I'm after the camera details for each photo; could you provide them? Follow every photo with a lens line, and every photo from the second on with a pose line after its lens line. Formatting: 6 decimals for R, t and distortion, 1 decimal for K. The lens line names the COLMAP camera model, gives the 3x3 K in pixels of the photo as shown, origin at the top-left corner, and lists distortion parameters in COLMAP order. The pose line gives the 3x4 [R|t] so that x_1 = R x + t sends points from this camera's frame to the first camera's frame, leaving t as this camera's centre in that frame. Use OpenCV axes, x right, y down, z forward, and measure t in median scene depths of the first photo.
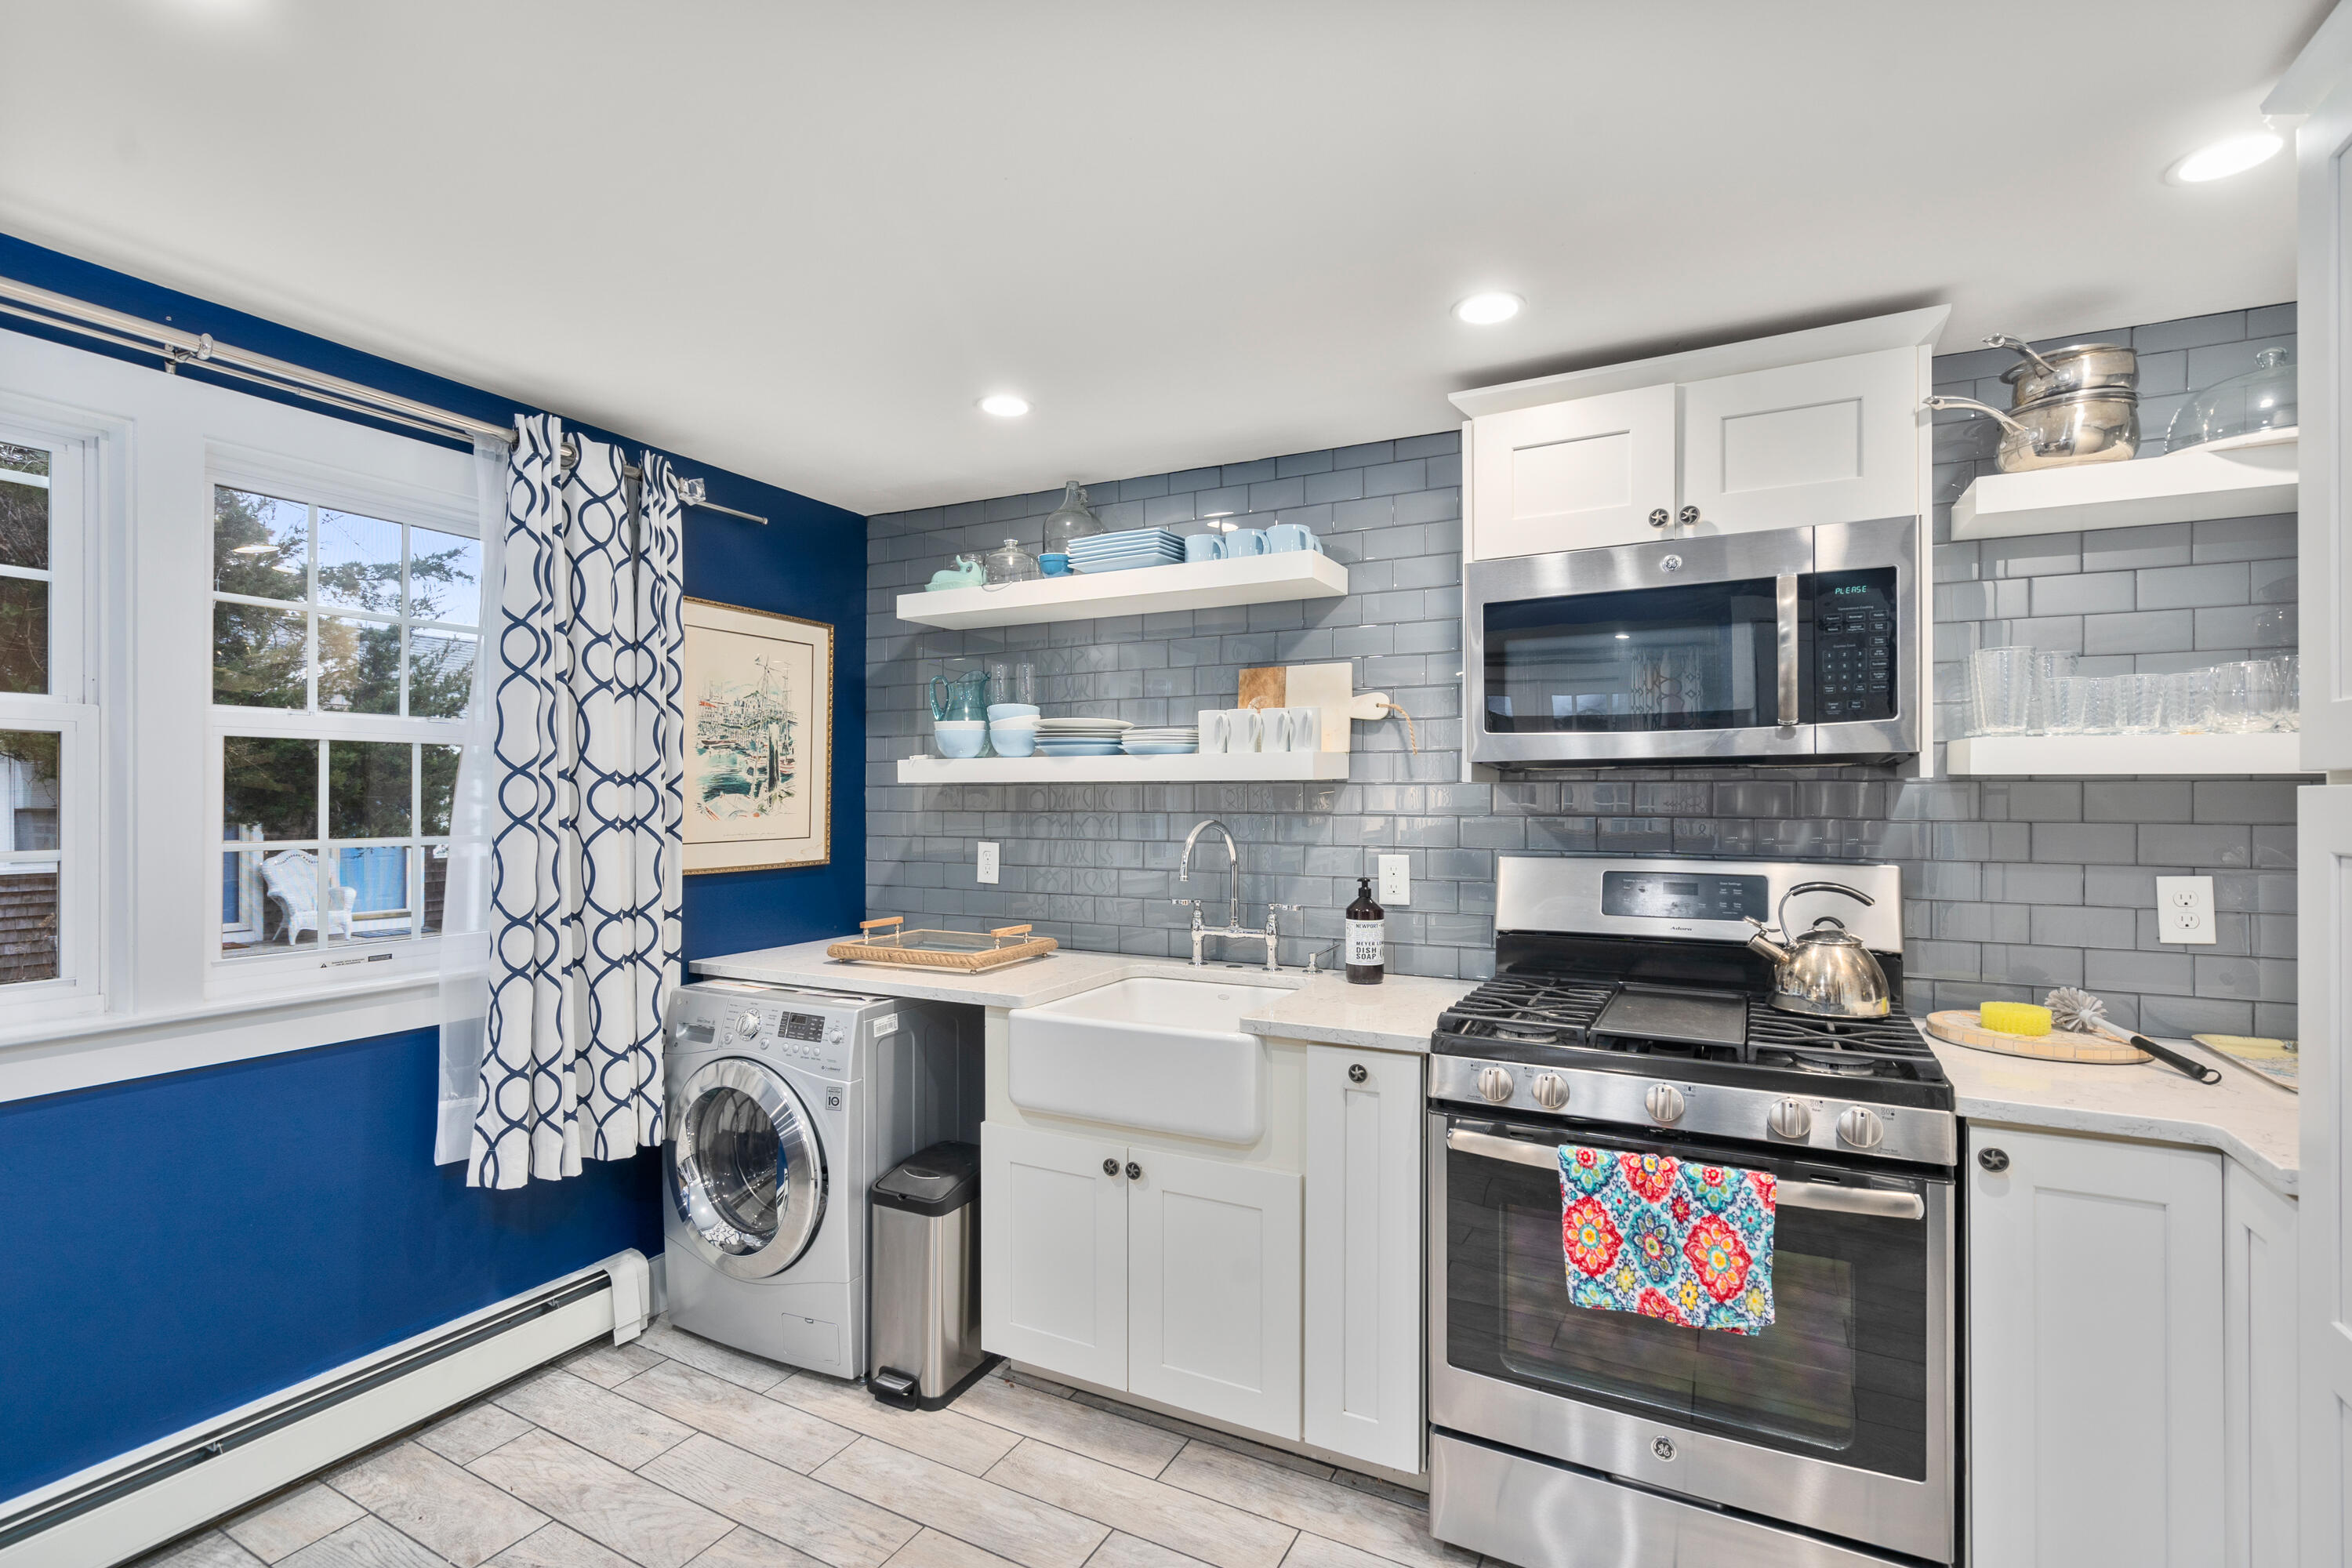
lens RADIAL K [[1084.5, 0, 1137.4], [0, 1084.5, 775.2], [0, 0, 1]] dist [-0.013240, 0.005632]
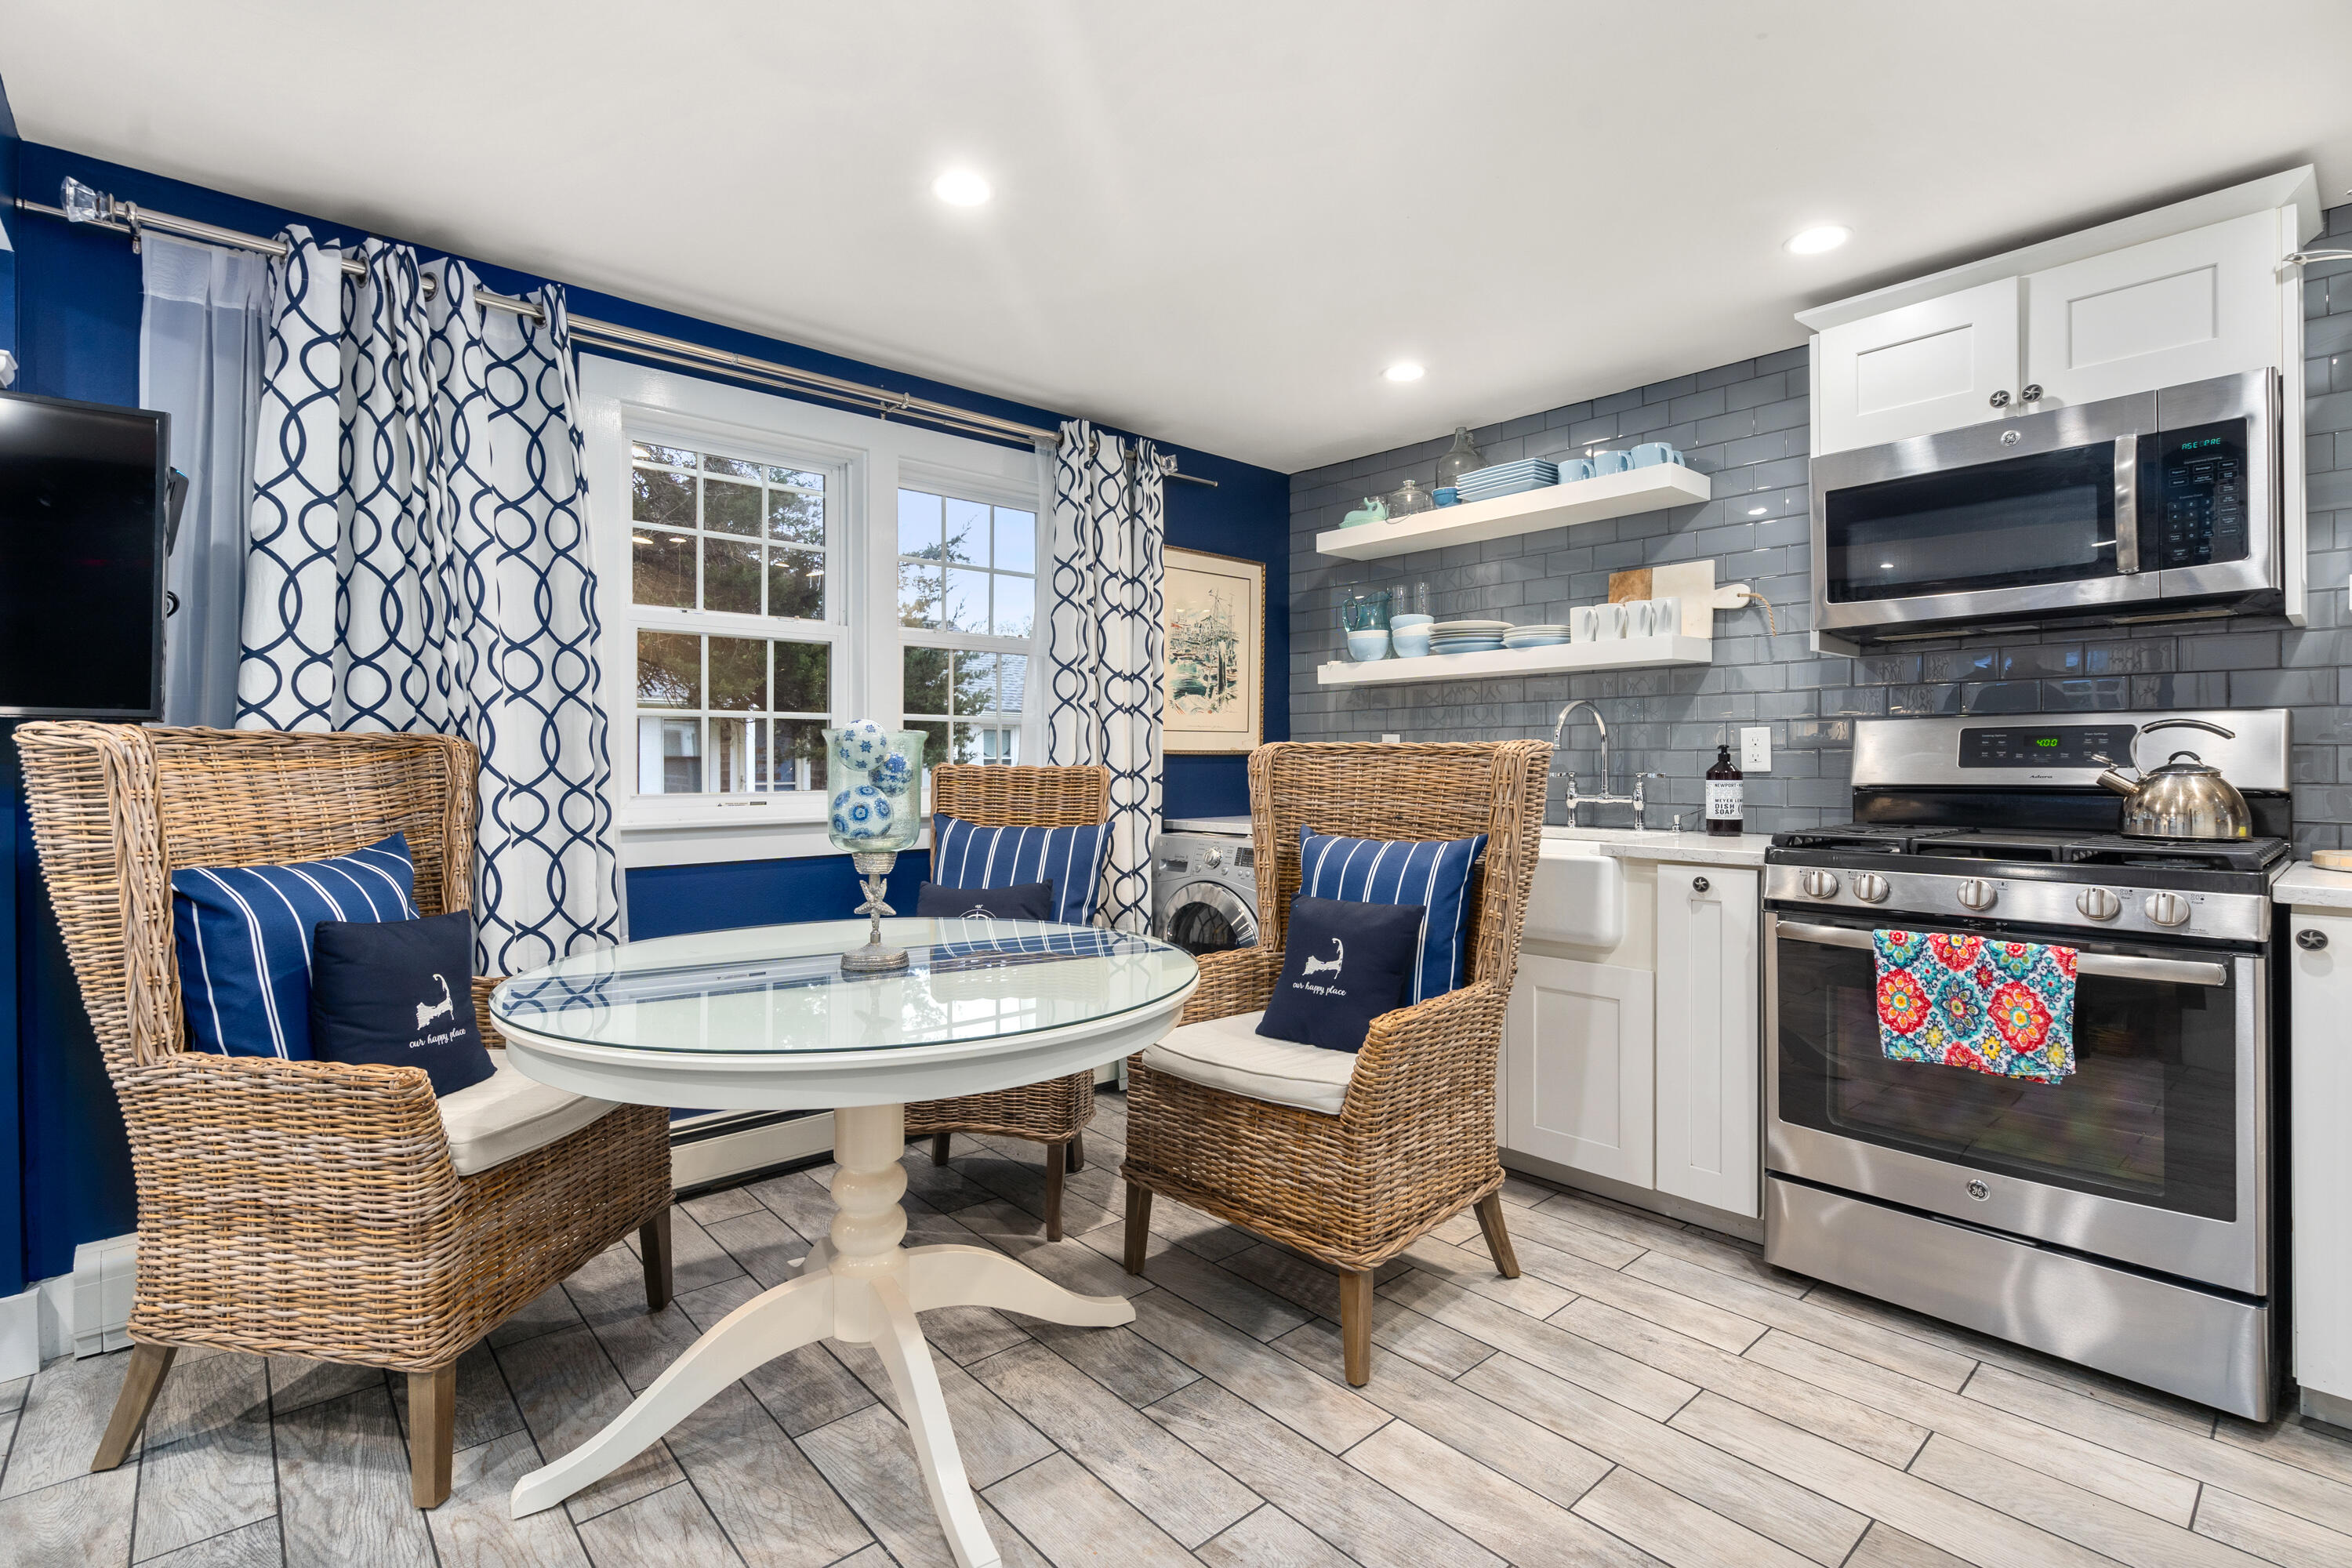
lens RADIAL K [[1084.5, 0, 1137.4], [0, 1084.5, 775.2], [0, 0, 1]] dist [-0.013240, 0.005632]
pose [[0.937027, -0.000924, -0.349257, 0.027688], [0.010239, 0.999639, 0.024825, 0.097987], [0.349108, -0.026838, 0.936698, -0.315784]]
